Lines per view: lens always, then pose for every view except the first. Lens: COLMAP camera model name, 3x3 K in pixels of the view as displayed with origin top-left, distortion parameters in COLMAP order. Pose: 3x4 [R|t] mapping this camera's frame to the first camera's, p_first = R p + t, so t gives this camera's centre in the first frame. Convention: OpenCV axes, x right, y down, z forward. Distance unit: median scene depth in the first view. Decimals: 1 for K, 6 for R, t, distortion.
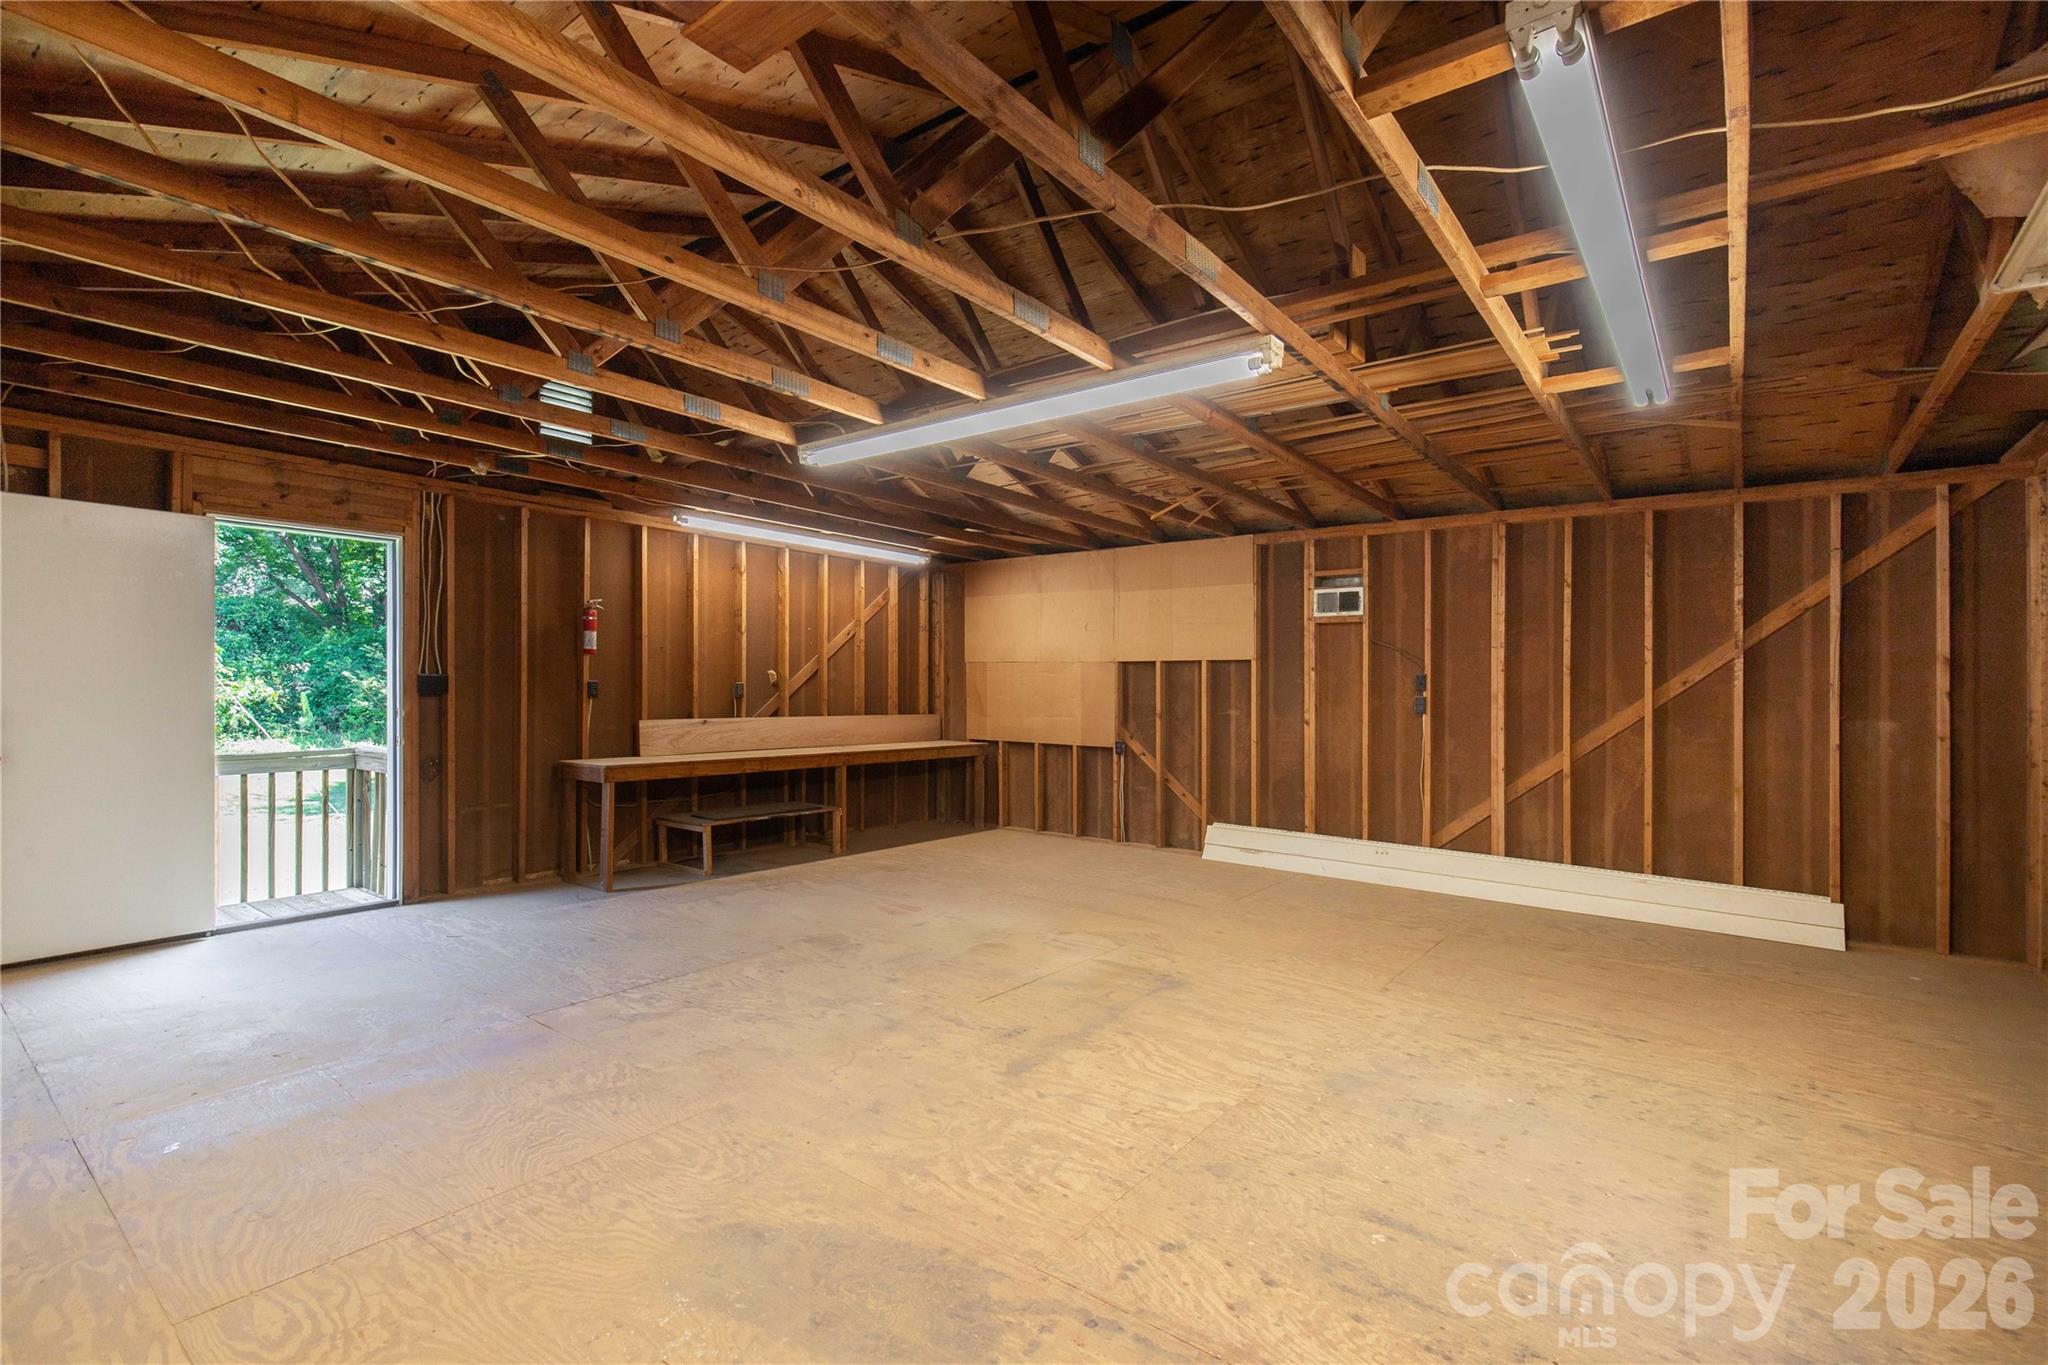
lens RADIAL K [[933.2, 0, 1020.0], [0, 933.2, 686.5], [0, 0, 1]] dist [0.007814, 0.000174]
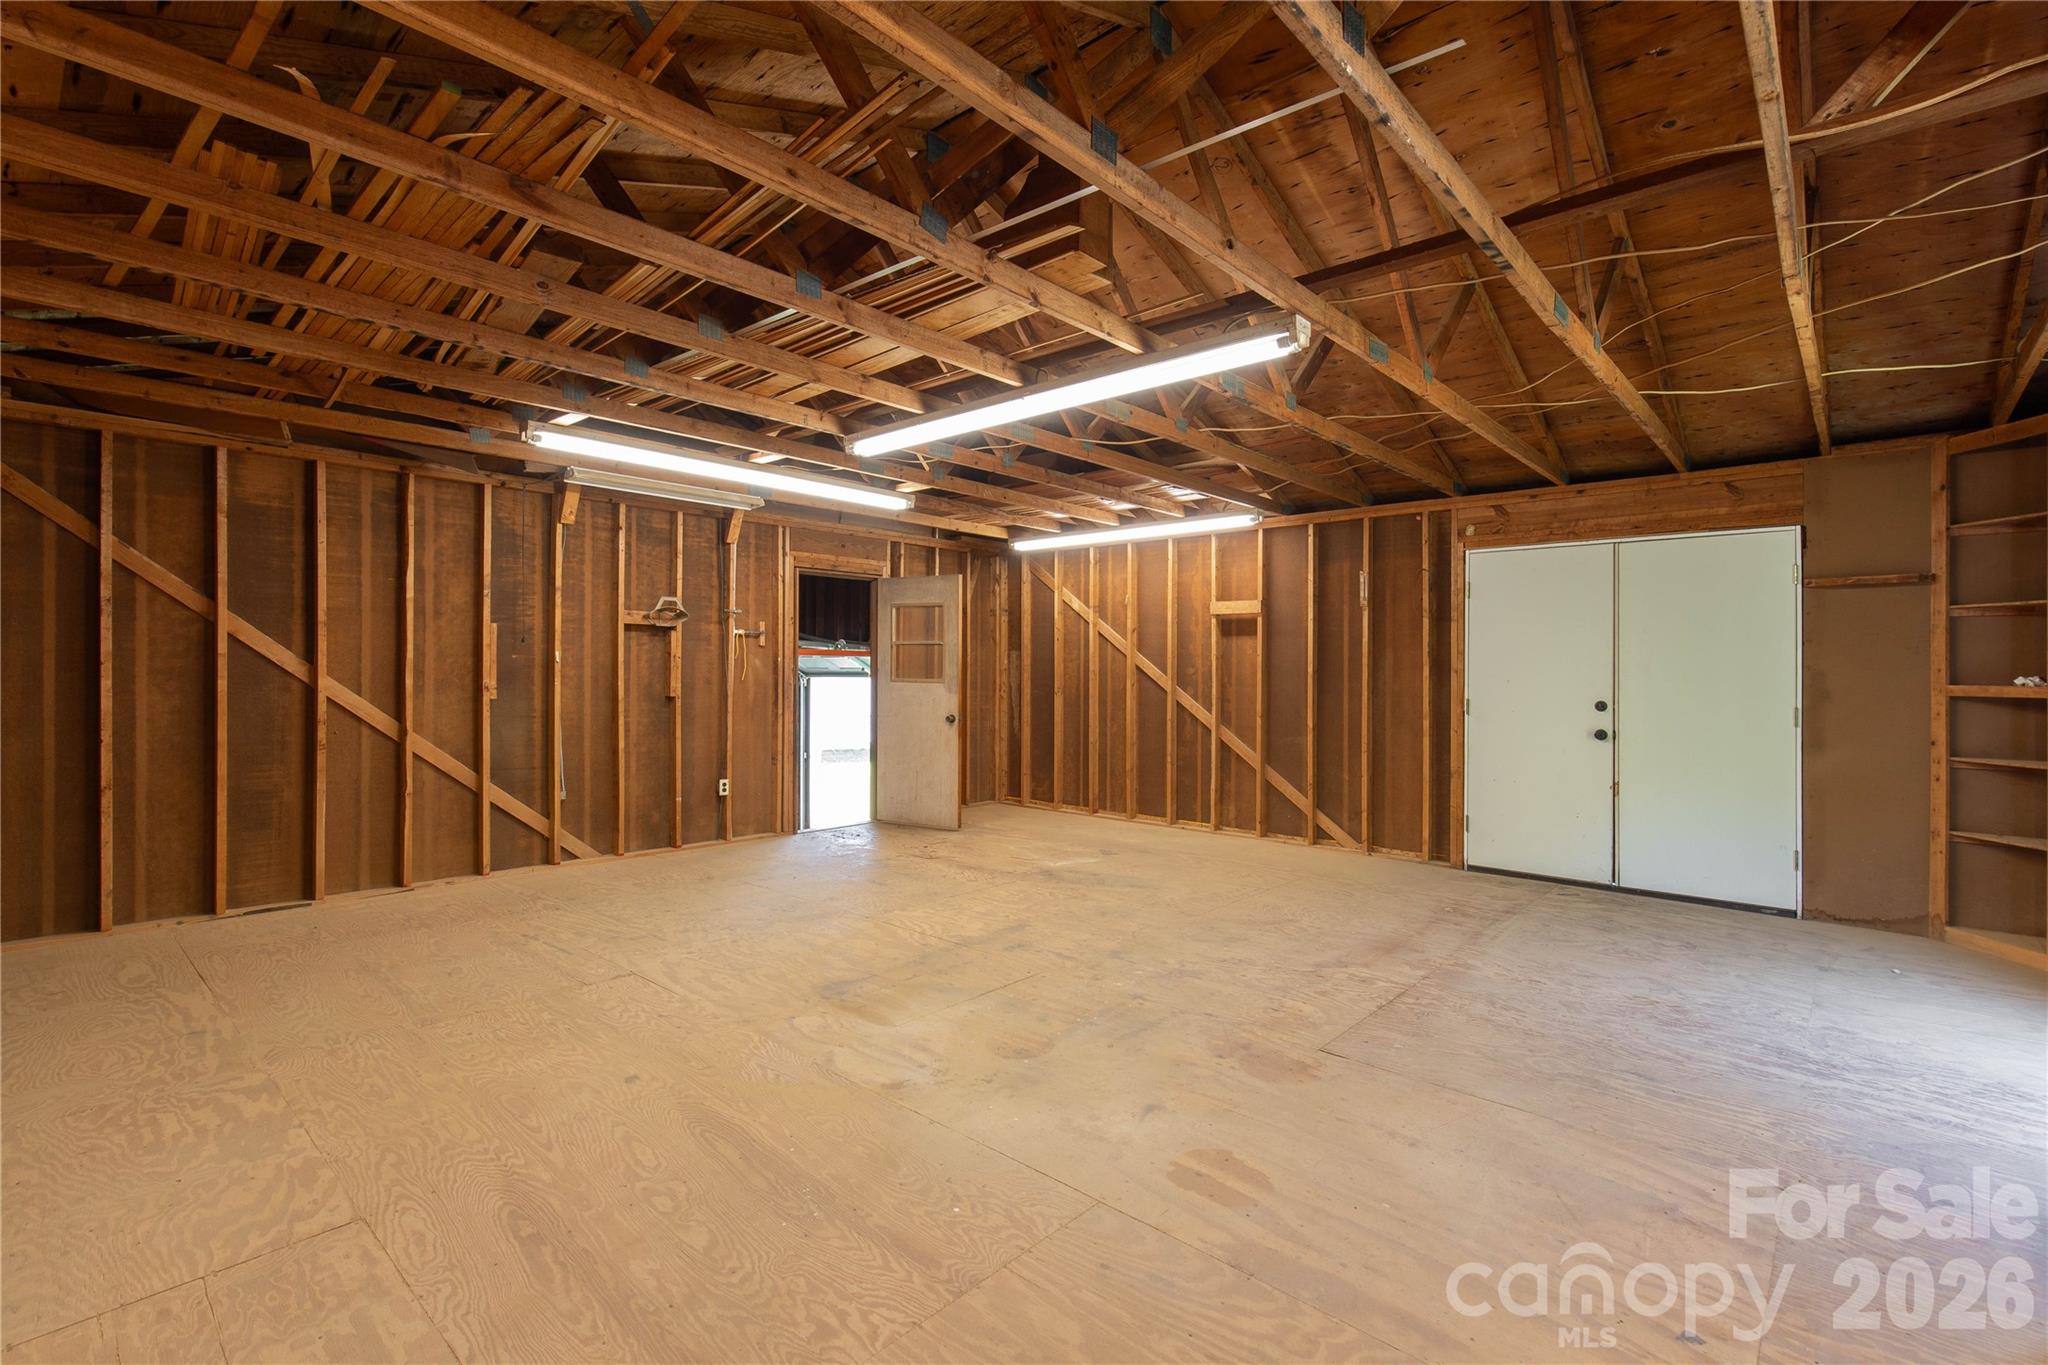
lens RADIAL K [[923.4, 0, 1019.5], [0, 923.4, 666.6], [0, 0, 1]] dist [0.002305, -0.000096]
pose [[-0.996702, -0.022021, 0.078100, -0.086101], [-0.022349, 0.999745, -0.003324, 0.000878], [-0.078007, -0.005059, -0.996940, 1.928583]]
